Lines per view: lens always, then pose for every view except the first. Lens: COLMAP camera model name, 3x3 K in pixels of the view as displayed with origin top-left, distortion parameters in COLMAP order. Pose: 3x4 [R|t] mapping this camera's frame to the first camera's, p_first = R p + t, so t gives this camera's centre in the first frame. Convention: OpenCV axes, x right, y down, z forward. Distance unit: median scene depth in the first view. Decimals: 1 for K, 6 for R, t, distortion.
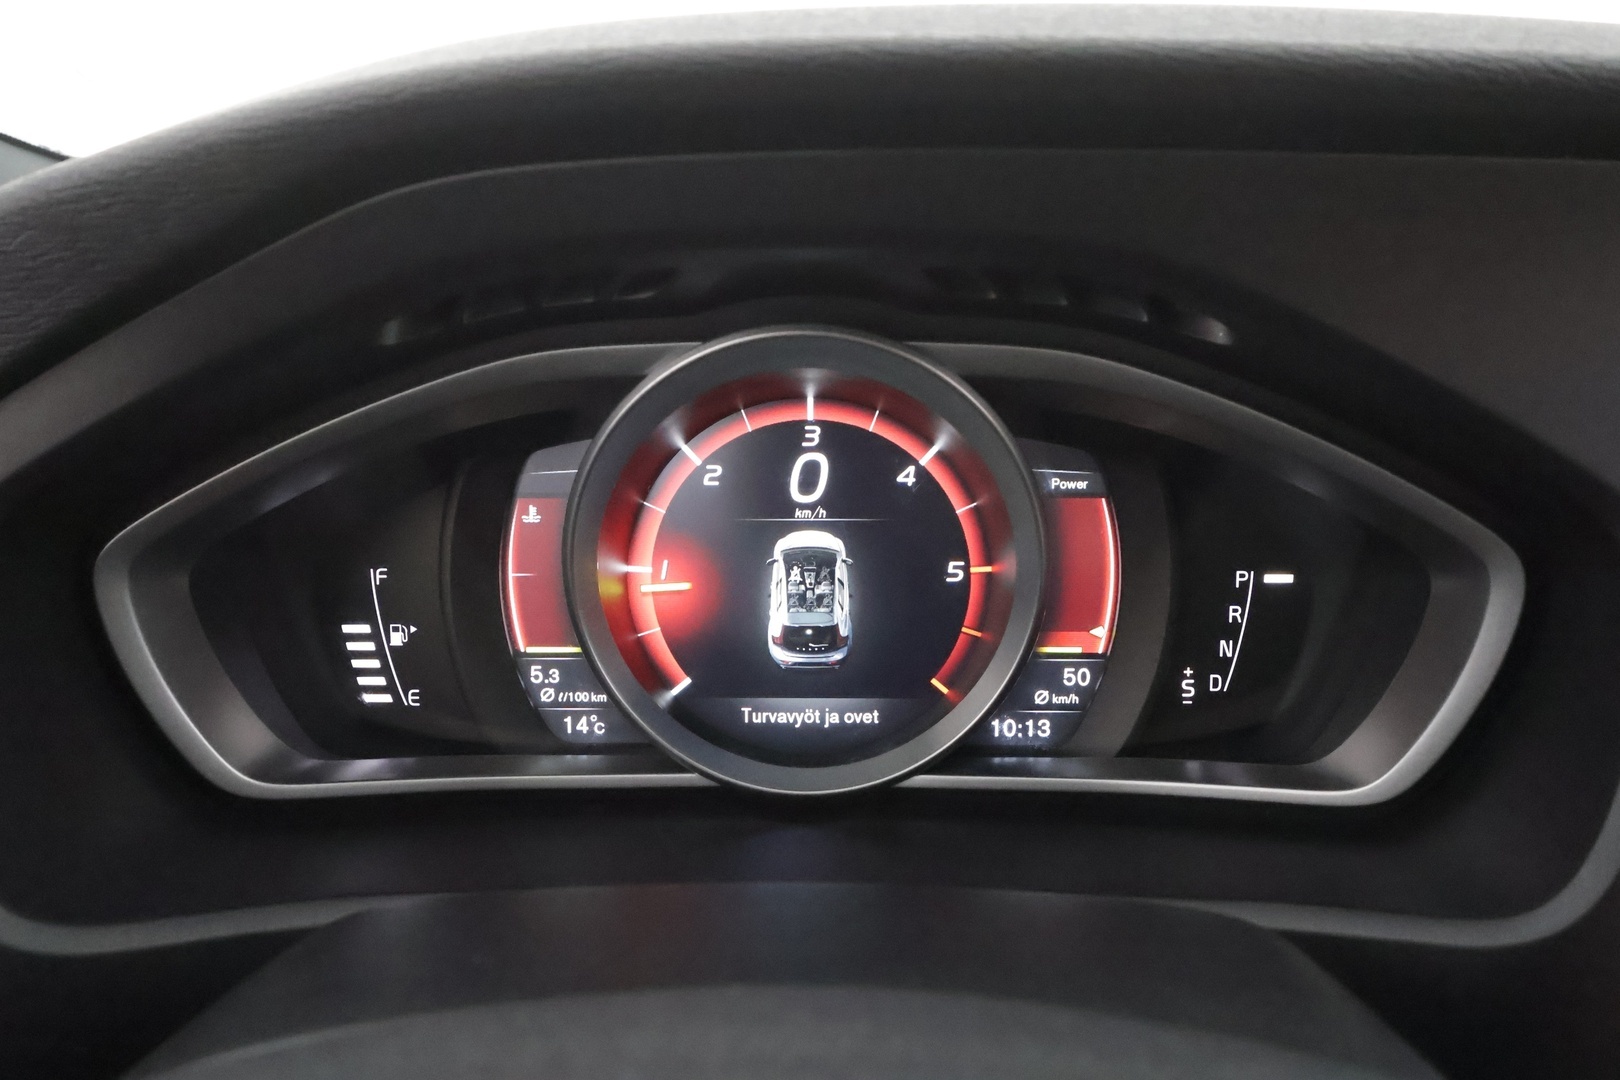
lens RADIAL K [[1227.4, 0, 810.8], [0, 1227.4, 537.9], [0, 0, 1]] dist [-0.012885, -0.004424]
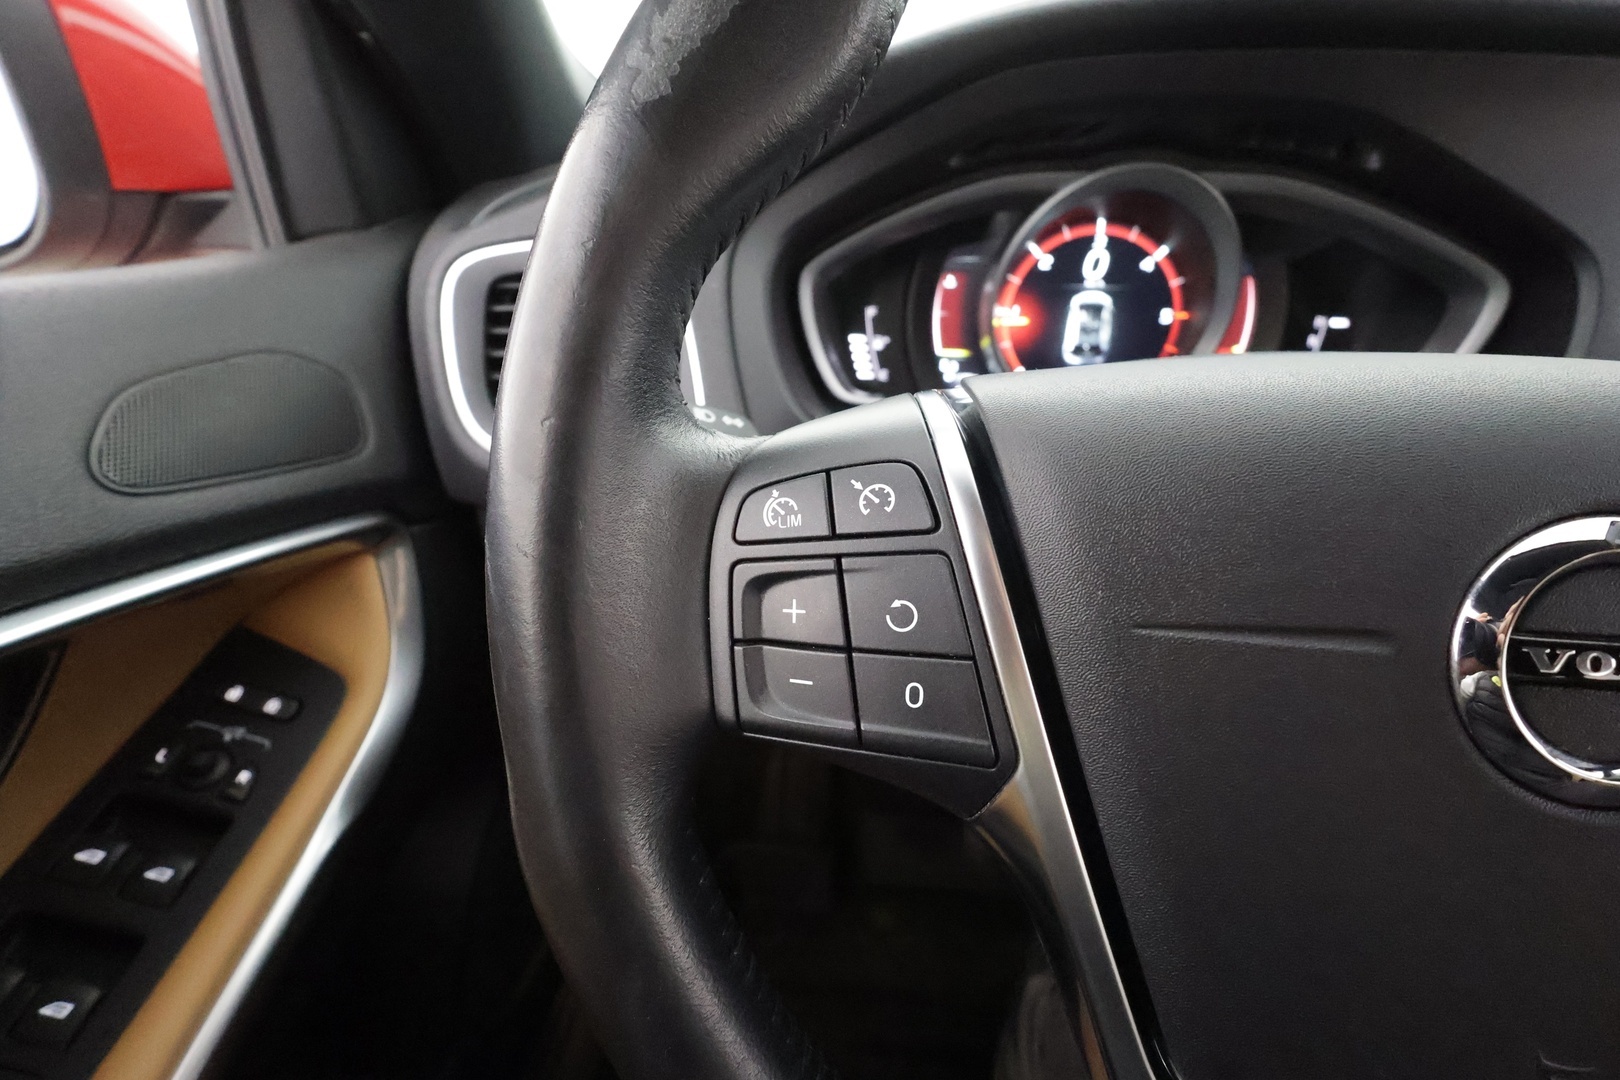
lens RADIAL K [[752.8, 0, 810.3], [0, 752.8, 535.3], [0, 0, 1]] dist [-0.002779, -0.000447]
pose [[0.996891, 0.041777, -0.066809, -0.358354], [-0.030494, 0.986356, 0.161775, 0.197515], [0.072656, -0.159235, 0.984564, -0.285517]]
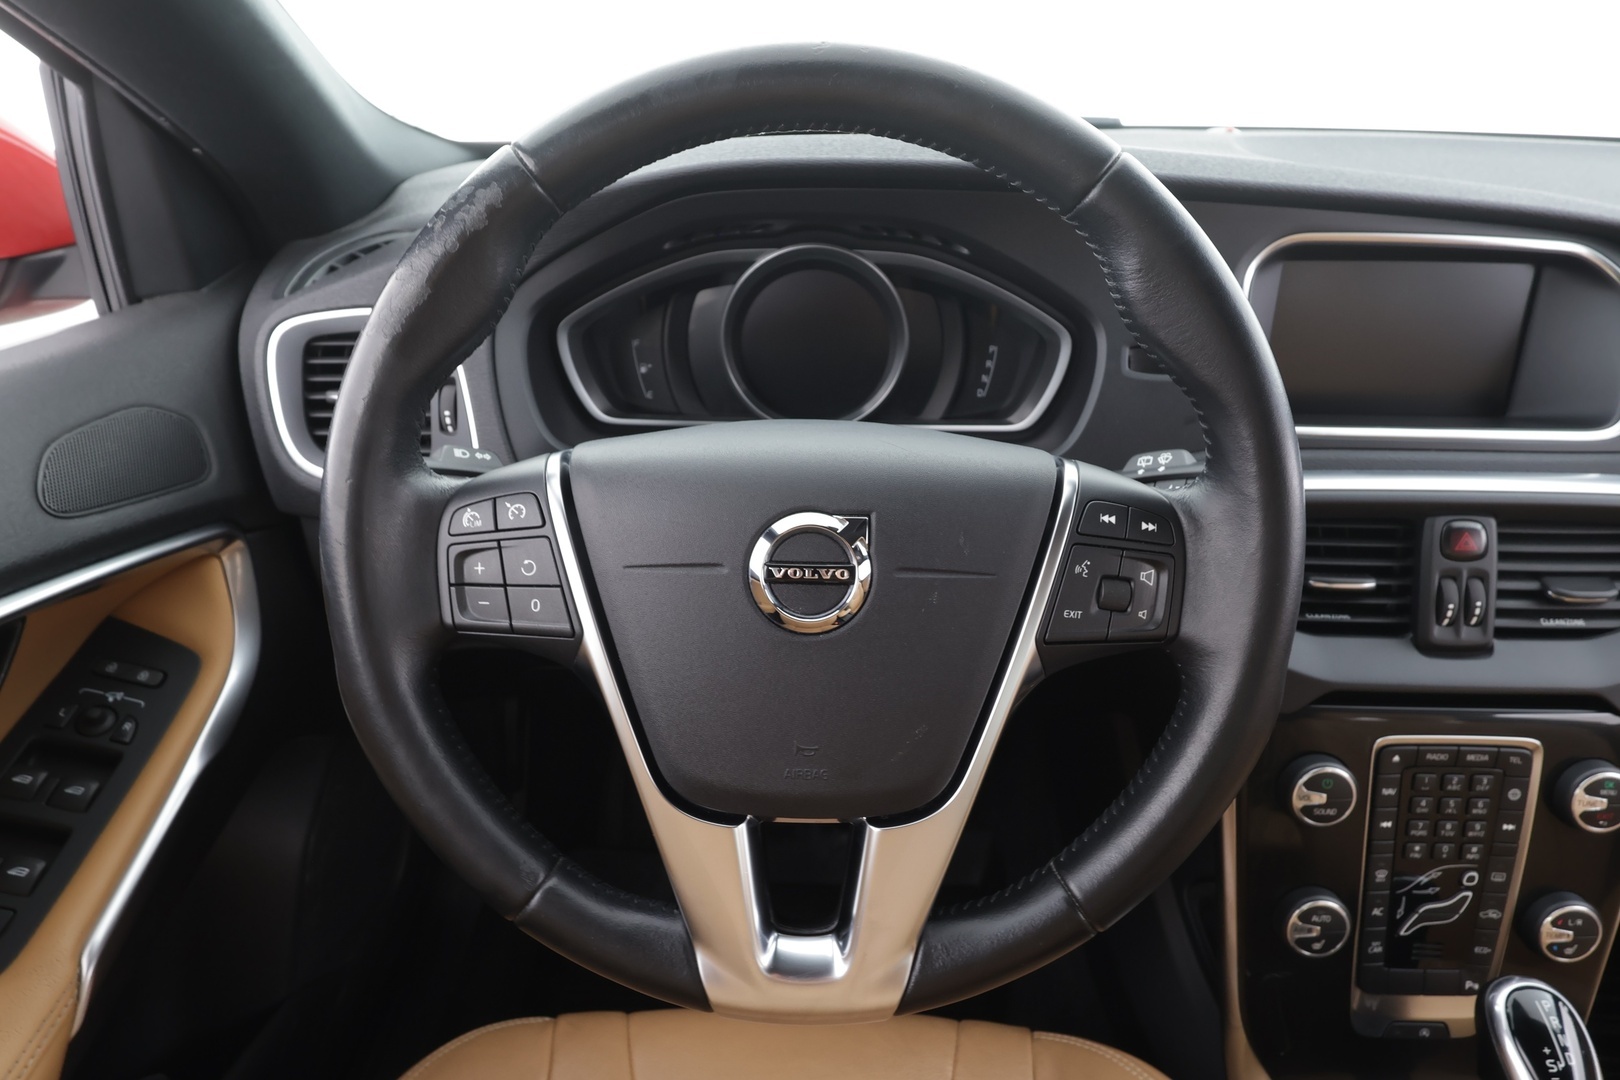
lens RADIAL K [[972.1, 0, 806.2], [0, 972.1, 537.4], [0, 0, 1]] dist [0.001075, -0.001038]
pose [[0.999830, 0.010356, 0.015223, -0.041969], [-0.012735, 0.986117, 0.165562, 0.086994], [-0.013298, -0.165728, 0.986082, -0.959480]]
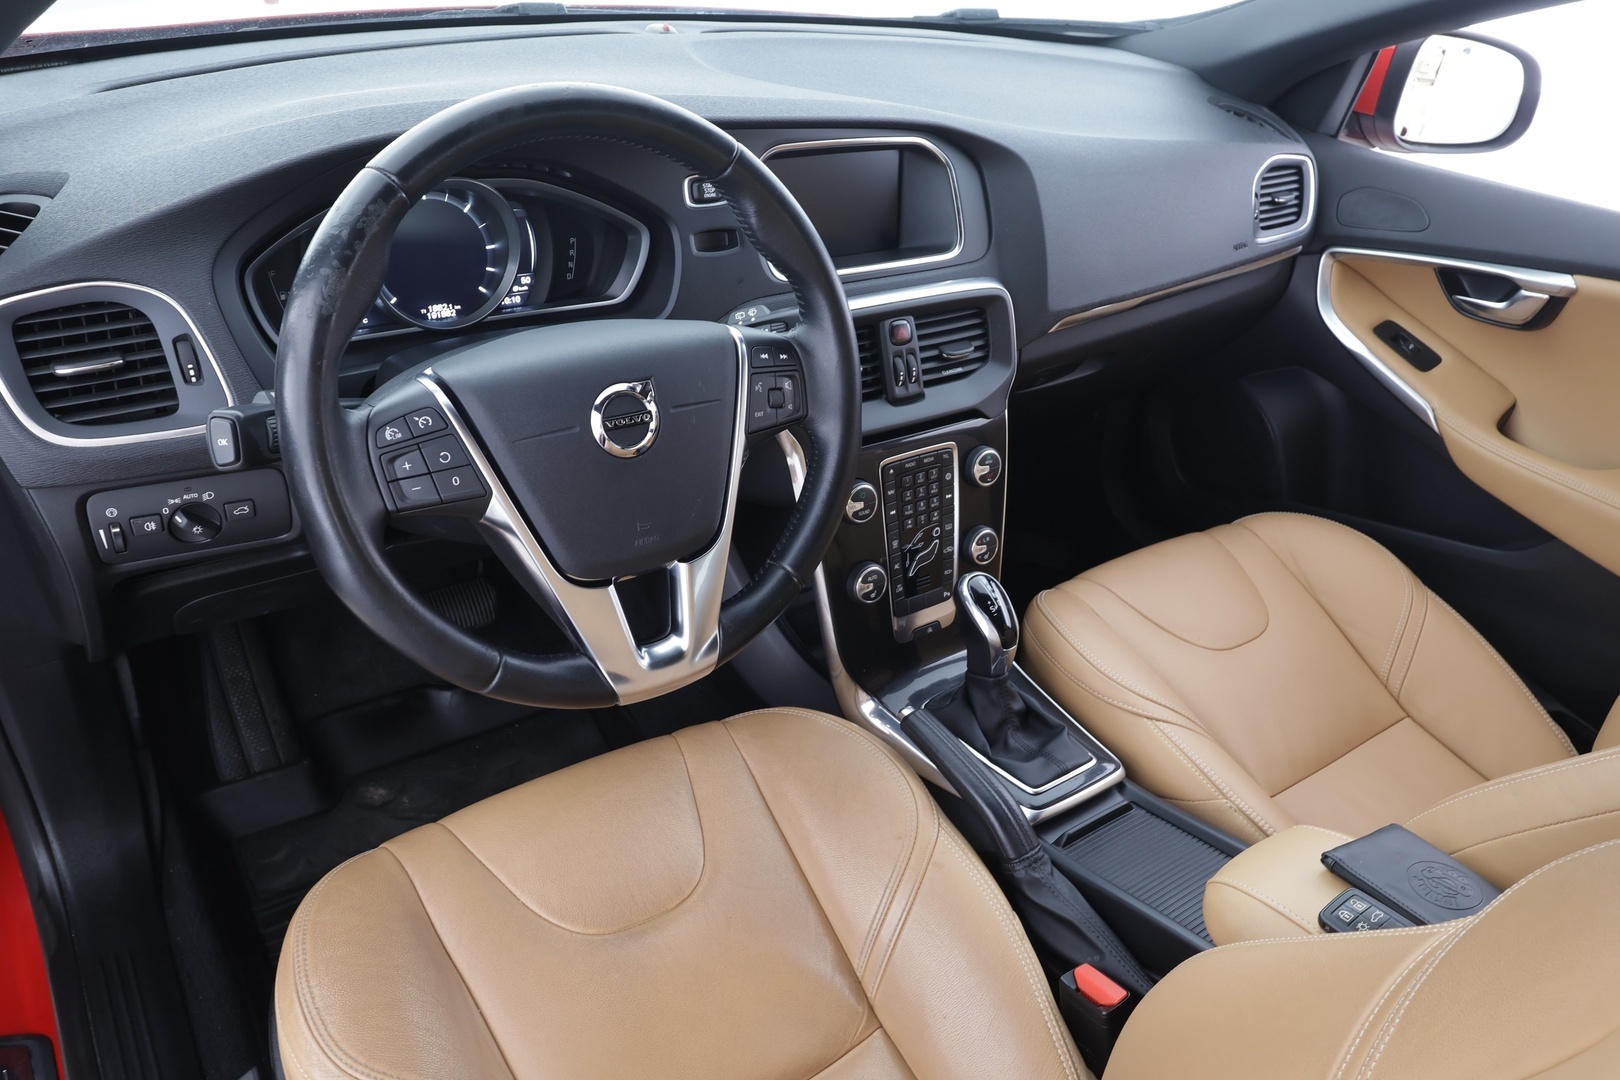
lens RADIAL K [[1137.7, 0, 811.4], [0, 1137.7, 534.3], [0, 0, 1]] dist [0.019750, -0.001640]
pose [[0.803119, -0.248231, 0.541646, -0.898298], [0.082020, 0.946486, 0.312150, -0.113036], [-0.590146, -0.206267, 0.780501, -1.739745]]
